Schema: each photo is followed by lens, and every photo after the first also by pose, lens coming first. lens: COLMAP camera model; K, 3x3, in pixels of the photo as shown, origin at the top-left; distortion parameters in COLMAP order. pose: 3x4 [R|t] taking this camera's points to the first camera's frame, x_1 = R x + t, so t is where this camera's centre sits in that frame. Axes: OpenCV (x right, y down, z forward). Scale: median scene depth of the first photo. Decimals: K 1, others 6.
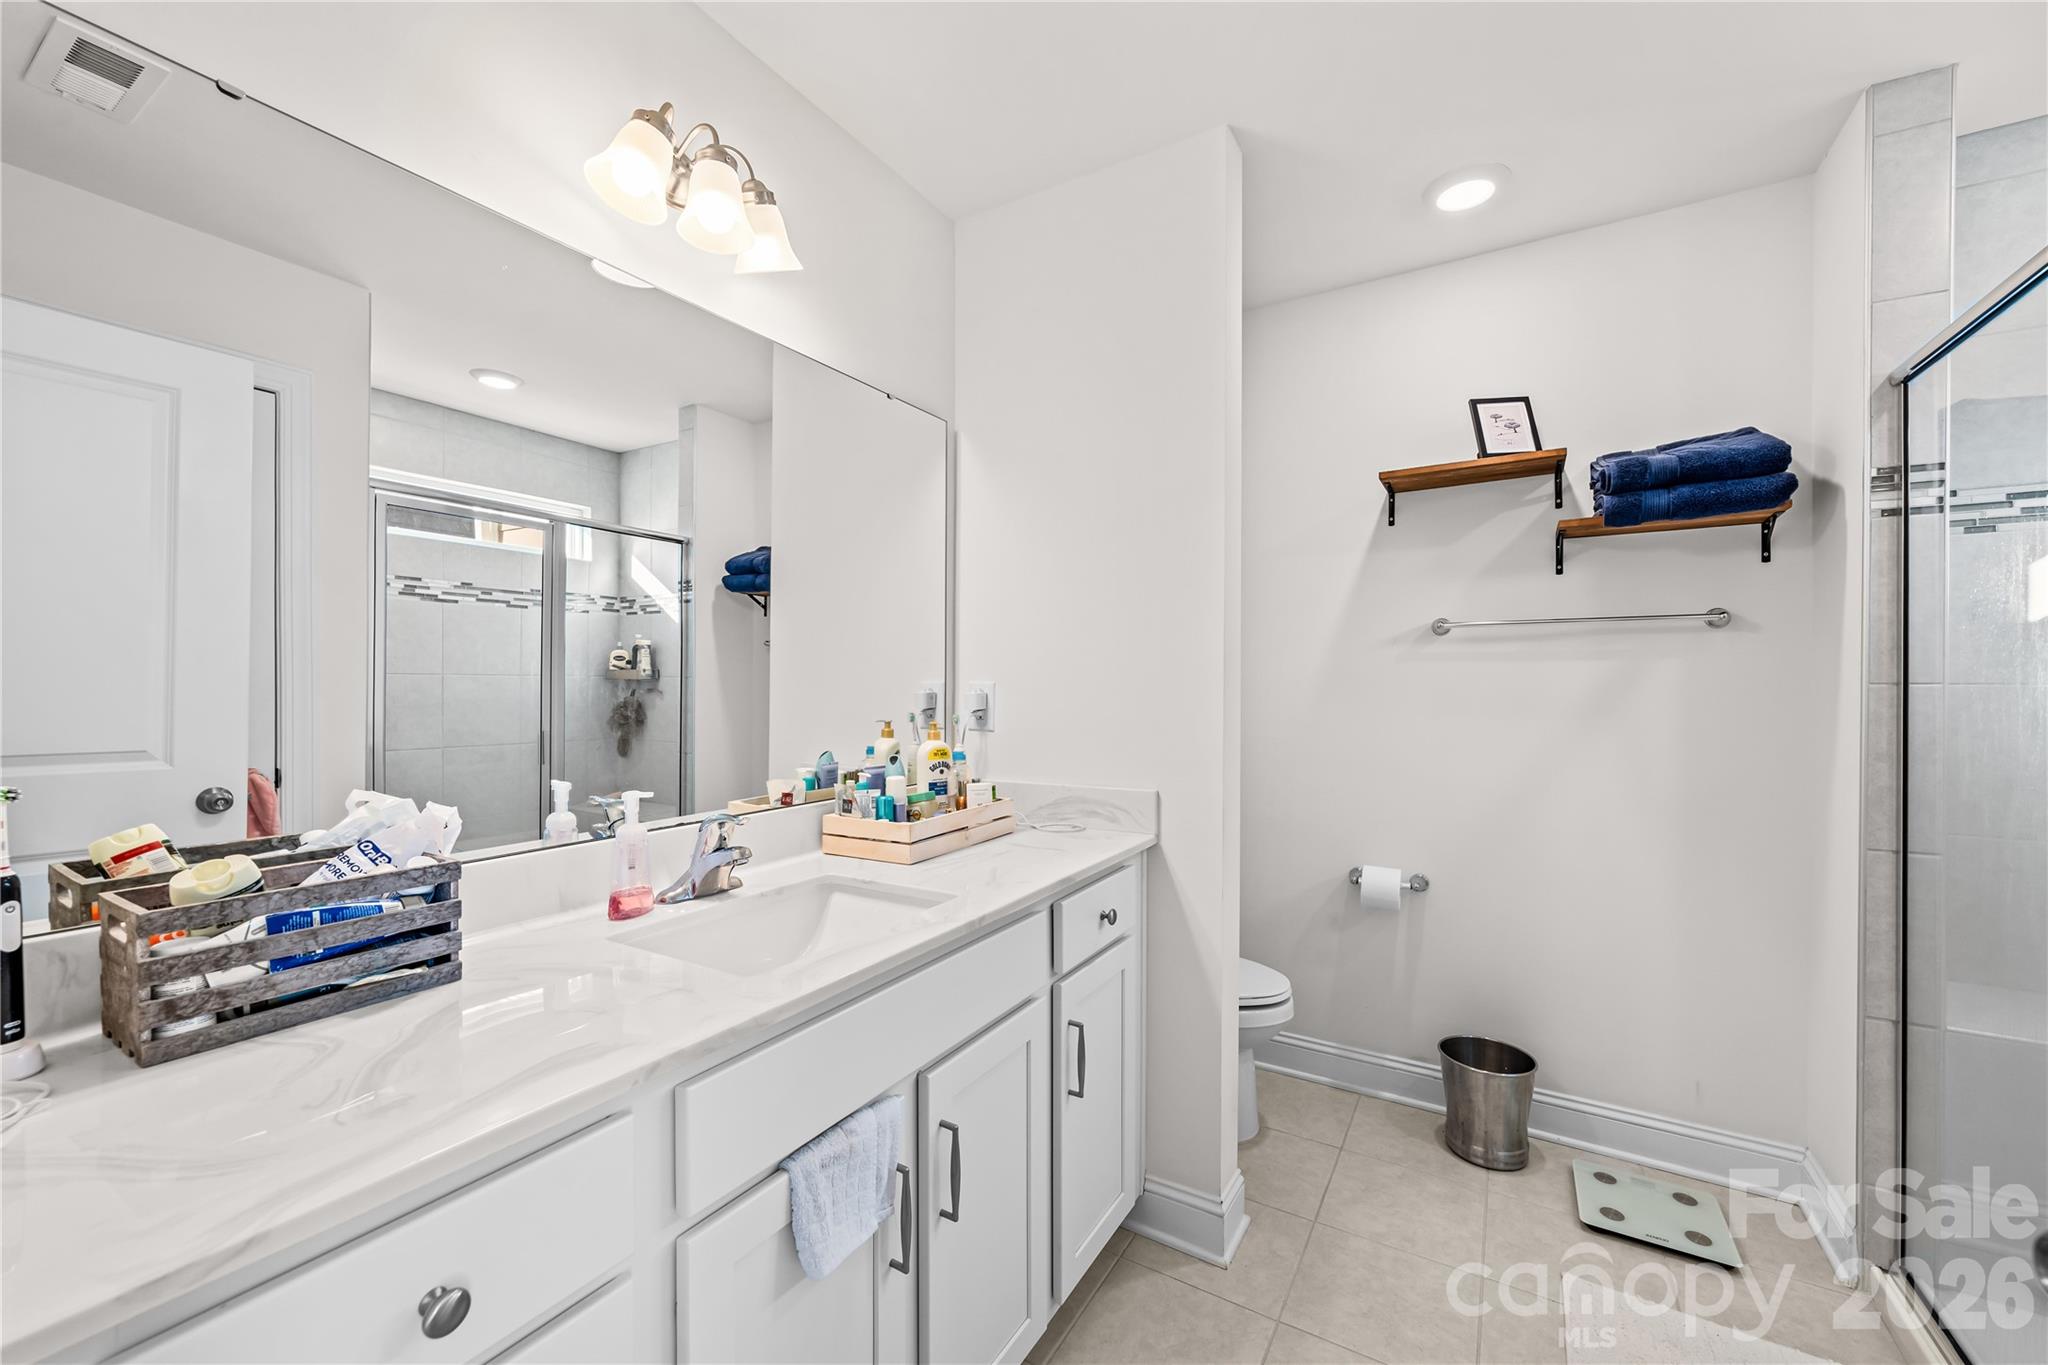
lens RADIAL K [[807.2, 0, 1021.3], [0, 807.2, 689.1], [0, 0, 1]] dist [0.000001, -0.000280]
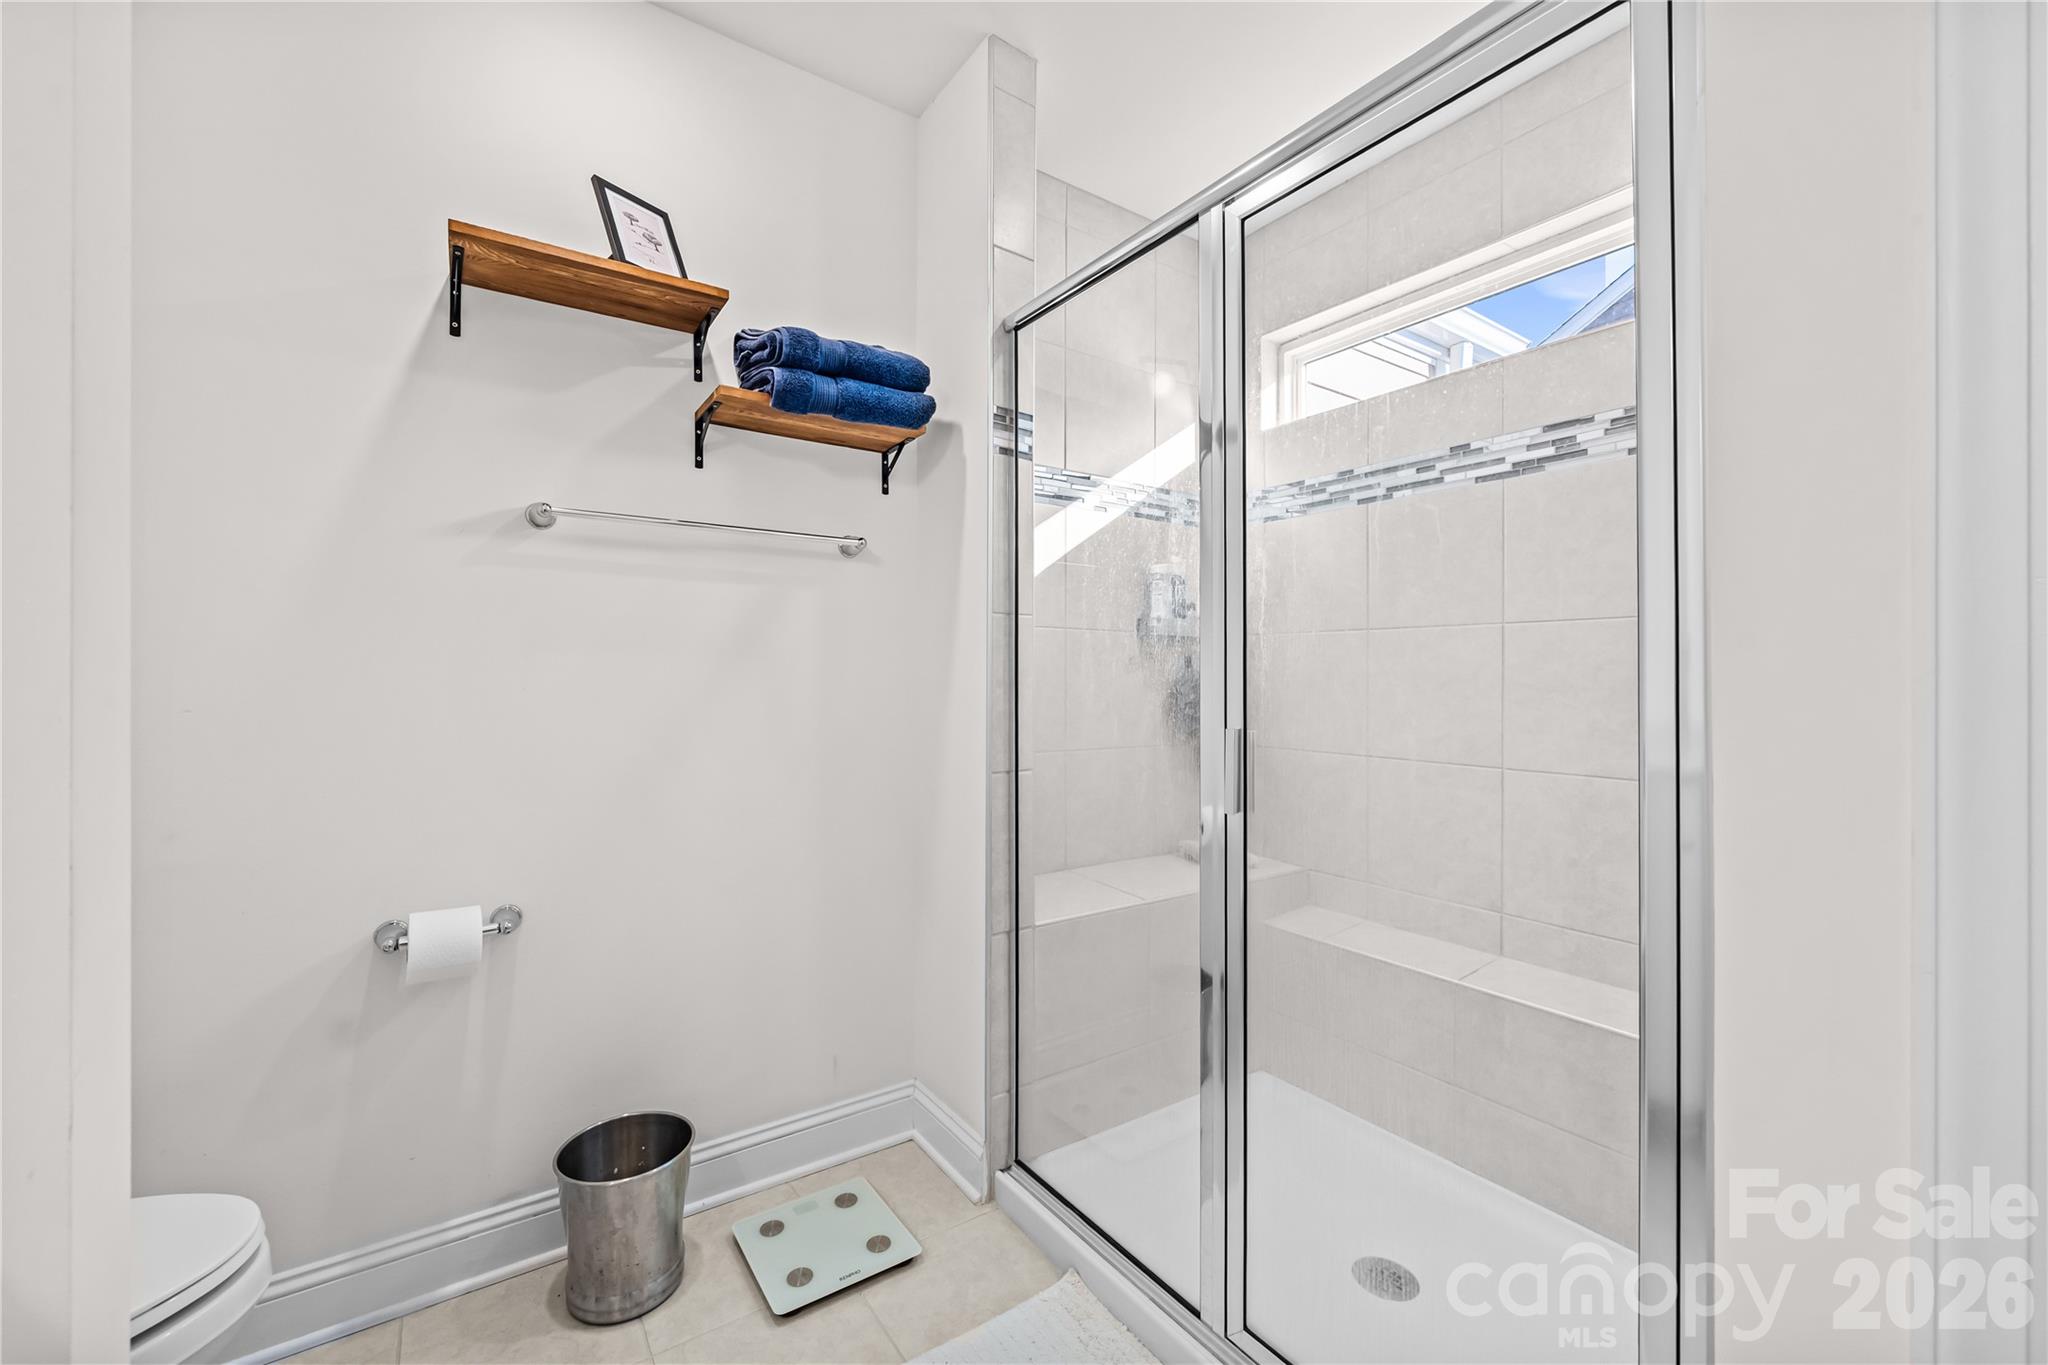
lens RADIAL K [[807.2, 0, 1017.4], [0, 807.2, 680.8], [0, 0, 1]] dist [0.000001, -0.000280]
pose [[0.407636, -0.006527, 0.913121, 0.094478], [-0.000553, 0.999973, 0.007394, 0.057809], [-0.913145, -0.003519, 0.407621, 0.438310]]
